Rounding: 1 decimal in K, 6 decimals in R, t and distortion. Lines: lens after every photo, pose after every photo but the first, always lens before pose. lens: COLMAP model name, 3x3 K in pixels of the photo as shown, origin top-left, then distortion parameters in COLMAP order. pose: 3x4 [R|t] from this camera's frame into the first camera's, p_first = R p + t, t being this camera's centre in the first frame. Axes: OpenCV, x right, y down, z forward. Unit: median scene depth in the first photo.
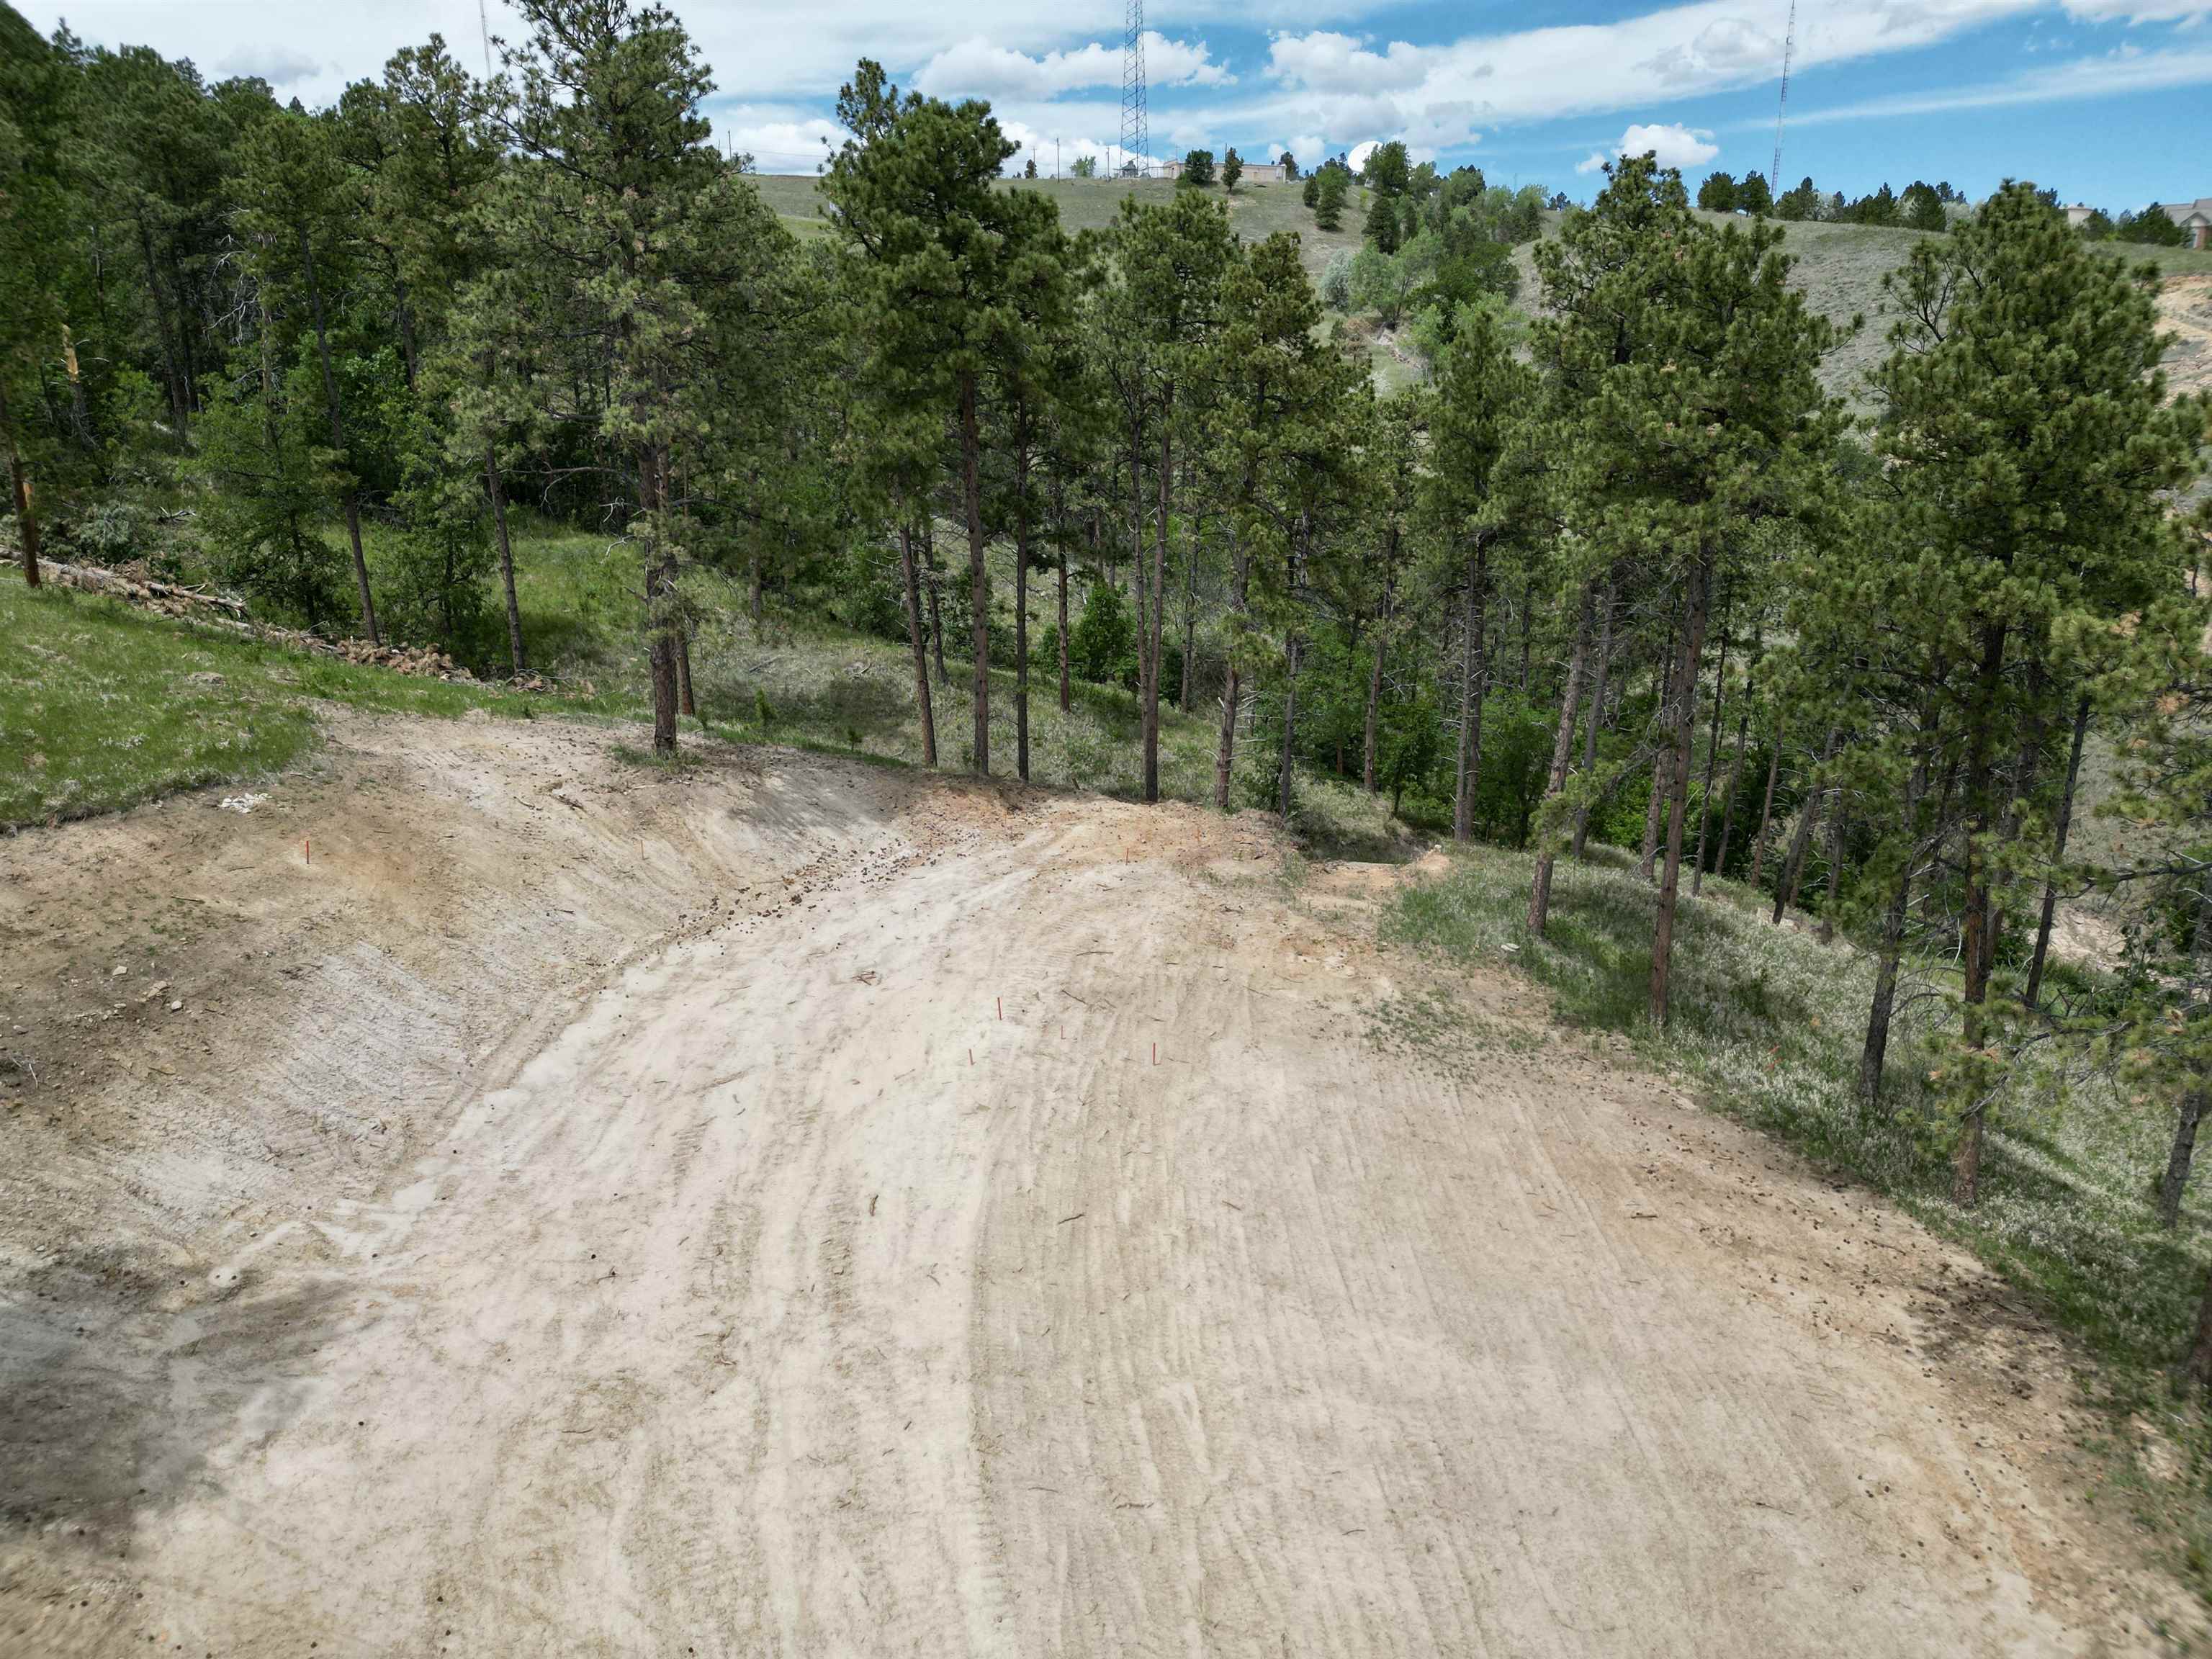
lens RADIAL K [[1510.2, 0, 1110.6], [0, 1510.2, 817.3], [0, 0, 1]] dist [0.048910, -0.041195]
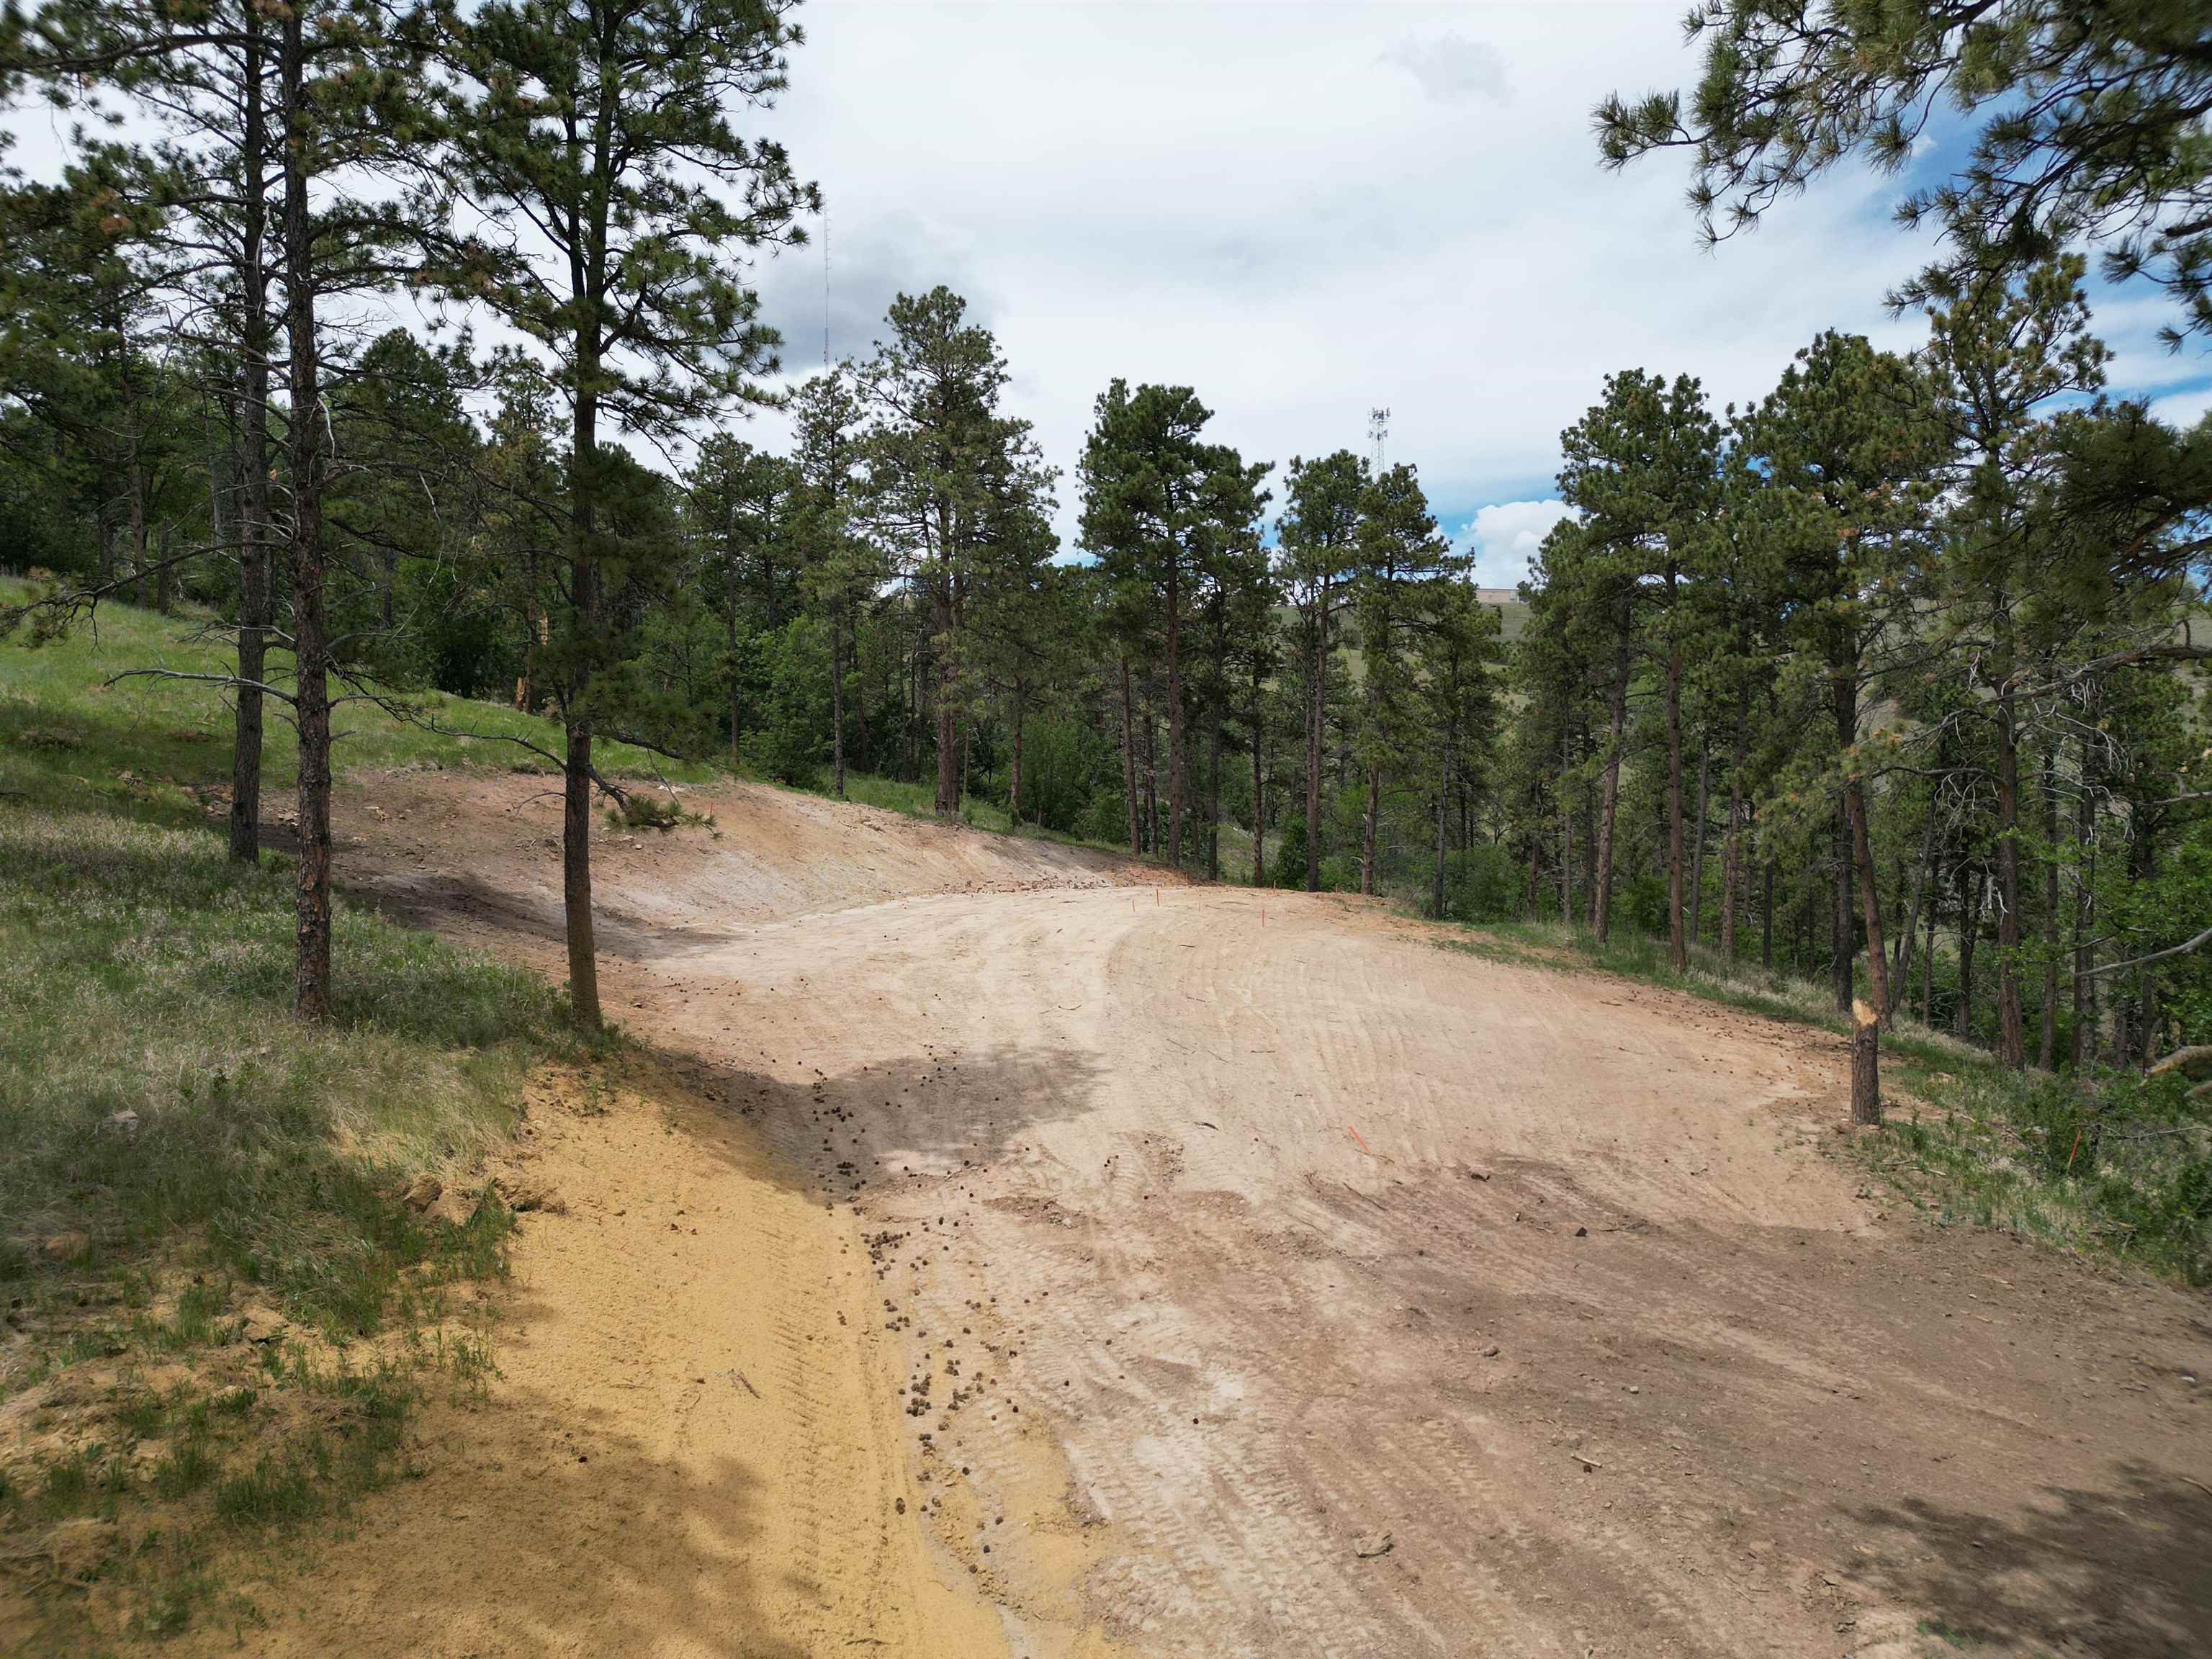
lens RADIAL K [[1510.2, 0, 1099.7], [0, 1510.2, 846.9], [0, 0, 1]] dist [0.048910, -0.041195]
pose [[0.984534, 0.004884, -0.175124, 0.111280], [-0.049307, 0.966928, -0.250236, 0.404457], [0.168110, 0.255001, 0.952215, -0.348047]]
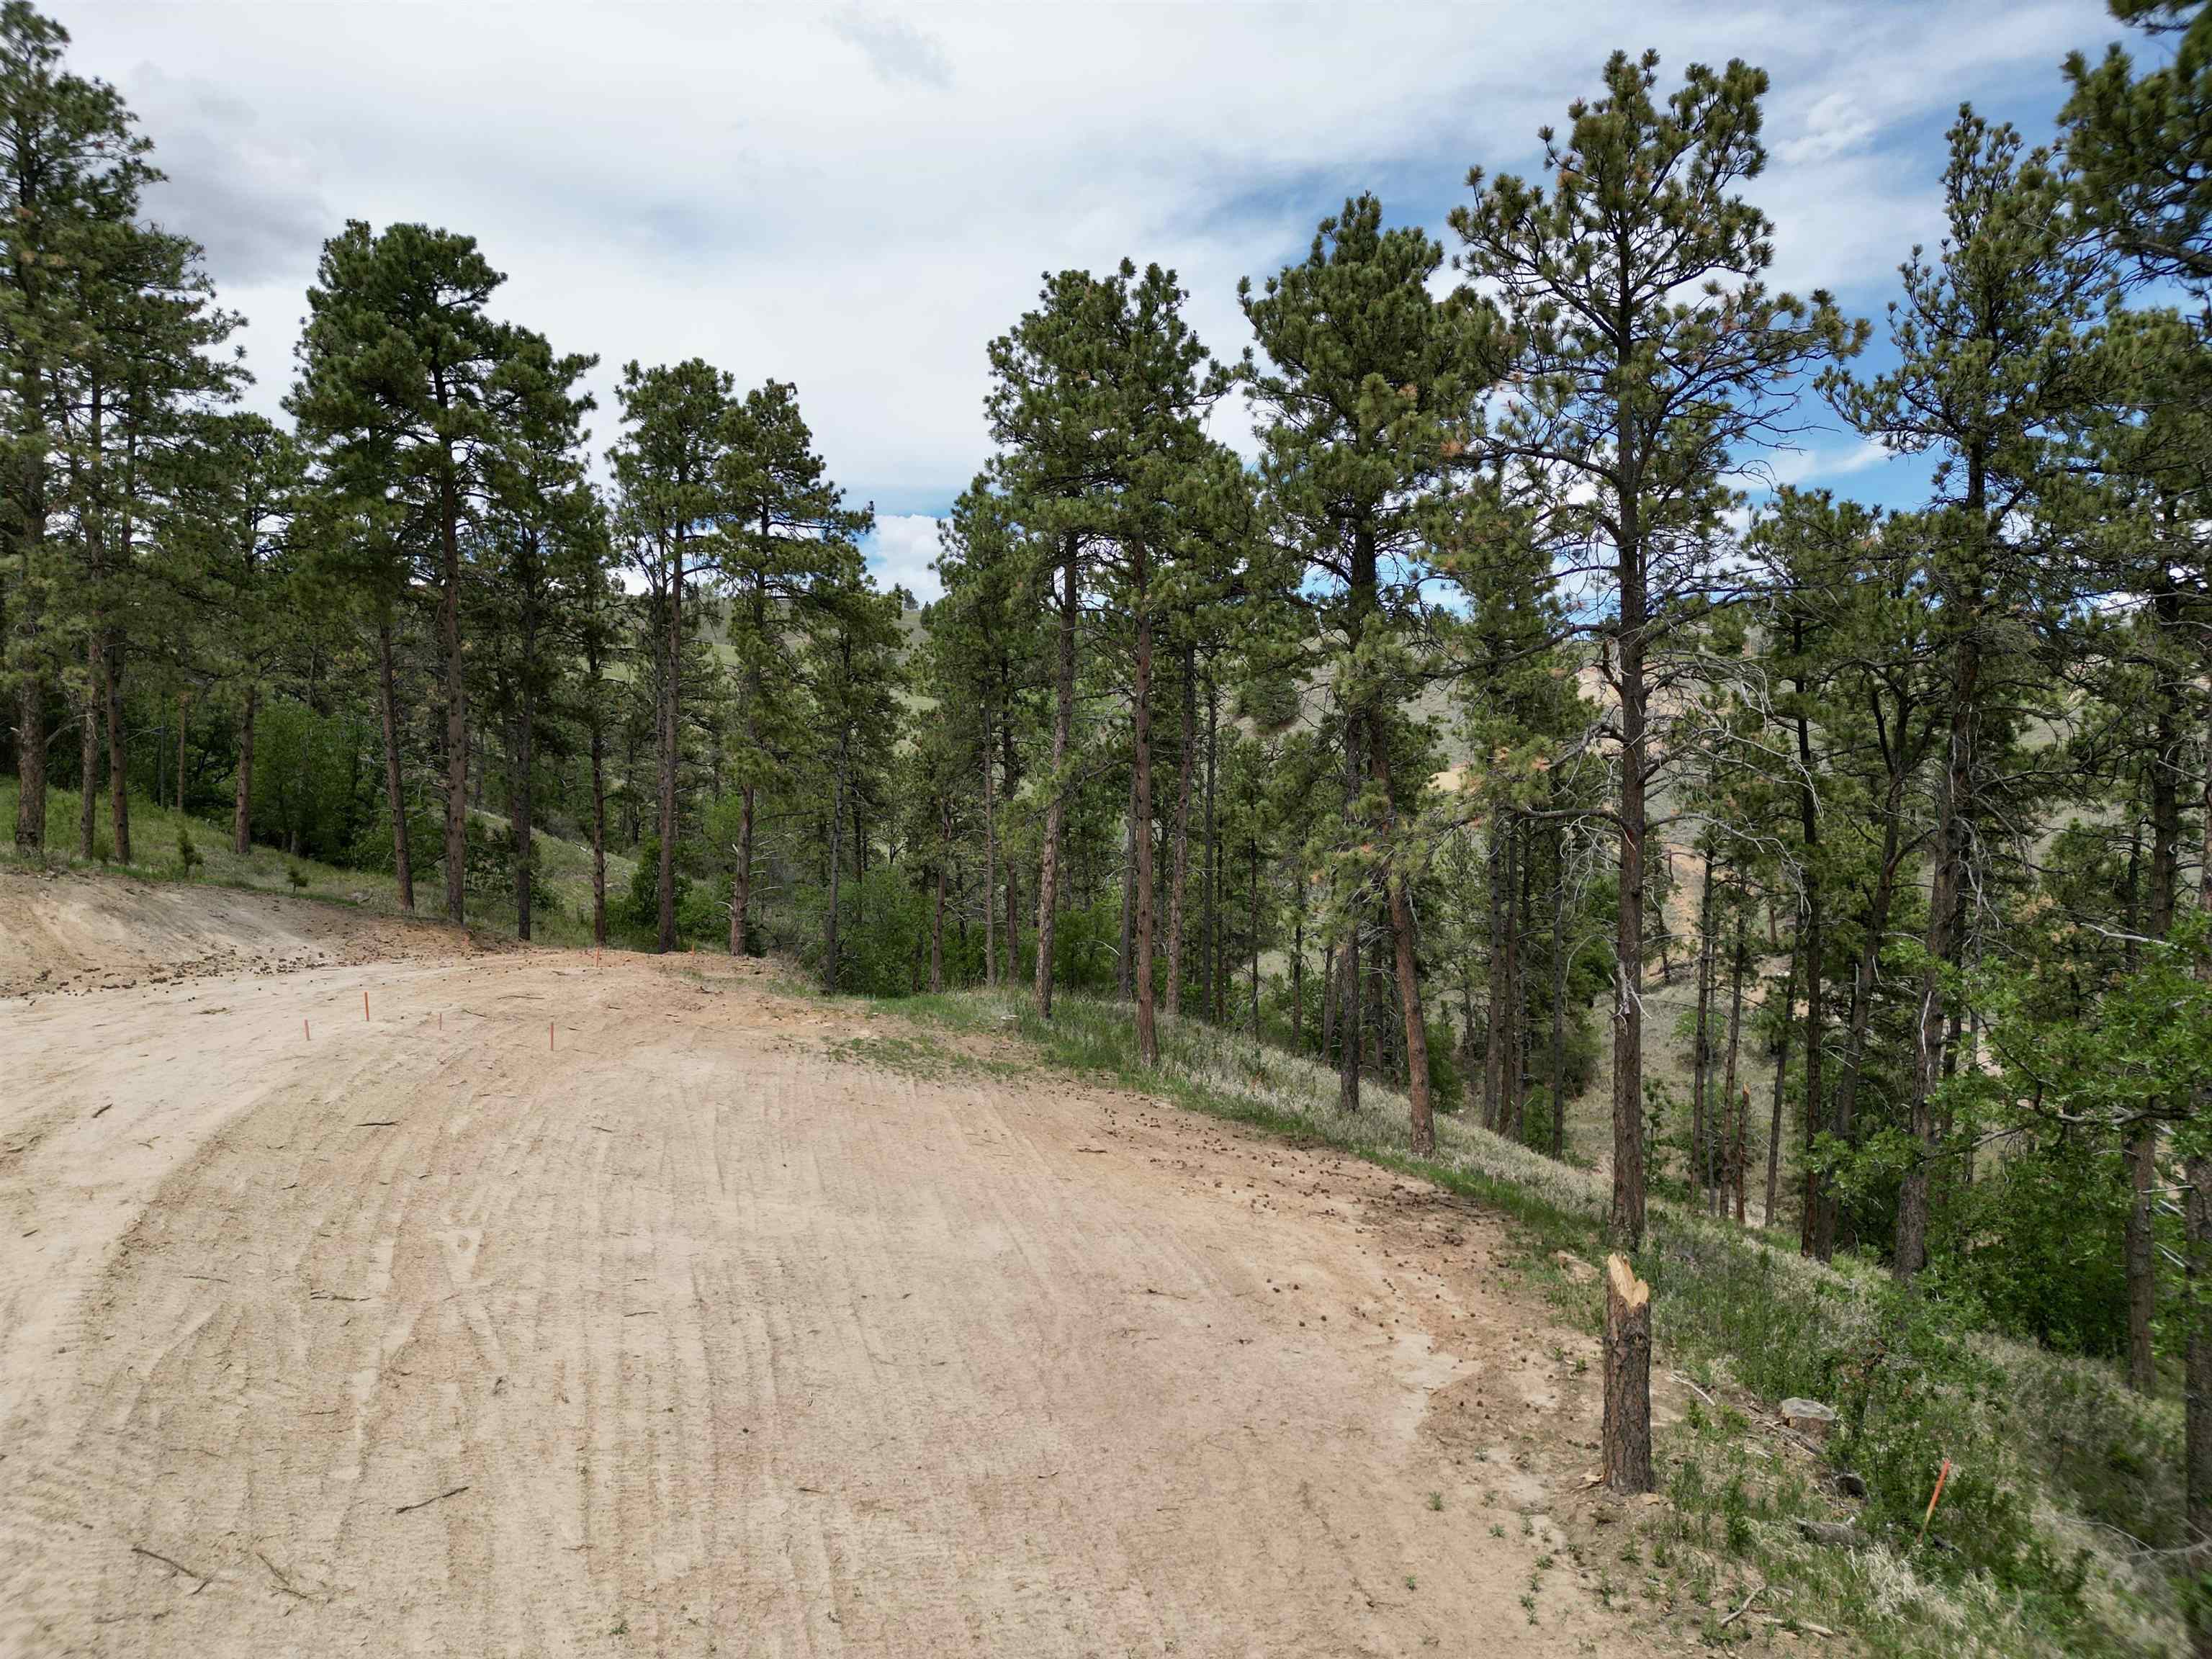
lens RADIAL K [[1510.2, 0, 1122.0], [0, 1510.2, 839.2], [0, 0, 1]] dist [0.048910, -0.041195]
pose [[0.971750, -0.001991, 0.236006, 0.124939], [0.063742, 0.965019, -0.254312, 0.258074], [-0.227244, 0.262171, 0.937884, 0.071485]]
